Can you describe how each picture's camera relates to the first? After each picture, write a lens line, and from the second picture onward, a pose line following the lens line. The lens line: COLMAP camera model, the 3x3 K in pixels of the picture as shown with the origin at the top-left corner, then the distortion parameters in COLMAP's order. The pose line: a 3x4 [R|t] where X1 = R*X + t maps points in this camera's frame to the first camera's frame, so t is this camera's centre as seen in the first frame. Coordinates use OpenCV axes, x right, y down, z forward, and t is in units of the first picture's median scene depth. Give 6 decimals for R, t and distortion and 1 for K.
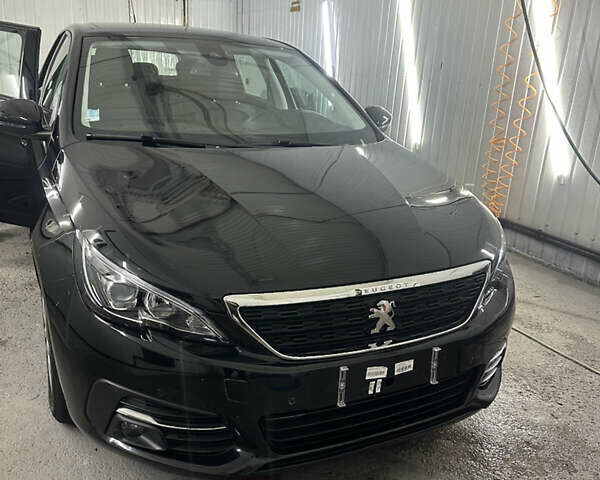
lens RADIAL K [[560.7, 0, 300.0], [0, 560.7, 240.0], [0, 0, 1]] dist [0.102065, -0.190289]
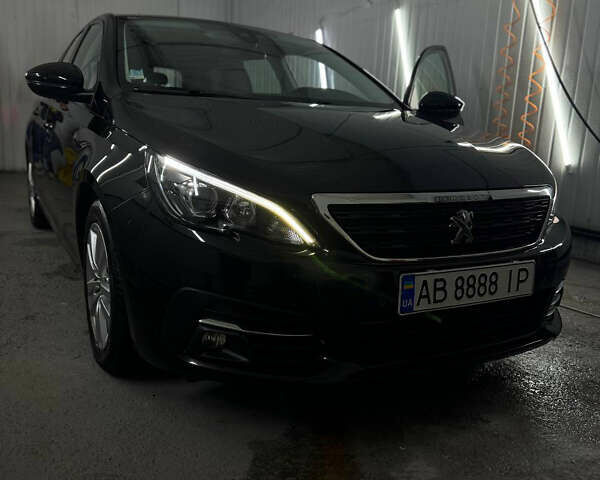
lens RADIAL K [[560.7, 0, 300.0], [0, 560.7, 240.0], [0, 0, 1]] dist [0.102065, -0.190289]
pose [[0.998216, -0.020098, 0.056214, -0.191400], [0.026070, 0.993850, -0.107621, 0.255284], [-0.053705, 0.108894, 0.992601, 0.031280]]
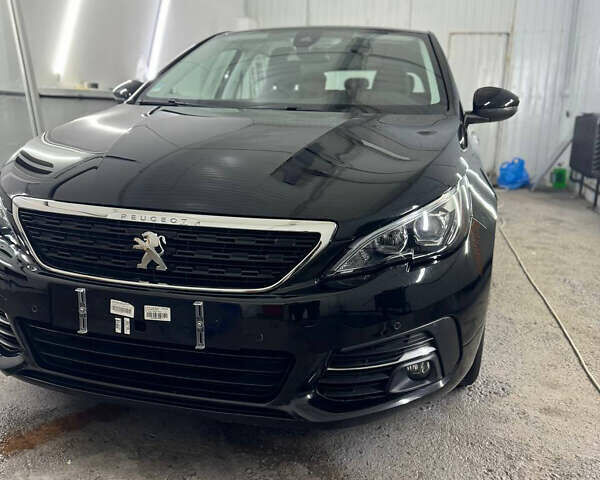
lens RADIAL K [[560.7, 0, 300.0], [0, 560.7, 240.0], [0, 0, 1]] dist [0.102065, -0.190289]
pose [[0.759246, 0.118011, -0.640014, 0.873880], [-0.182798, 0.982502, -0.035691, 0.106365], [0.624604, 0.144092, 0.767533, 0.462183]]
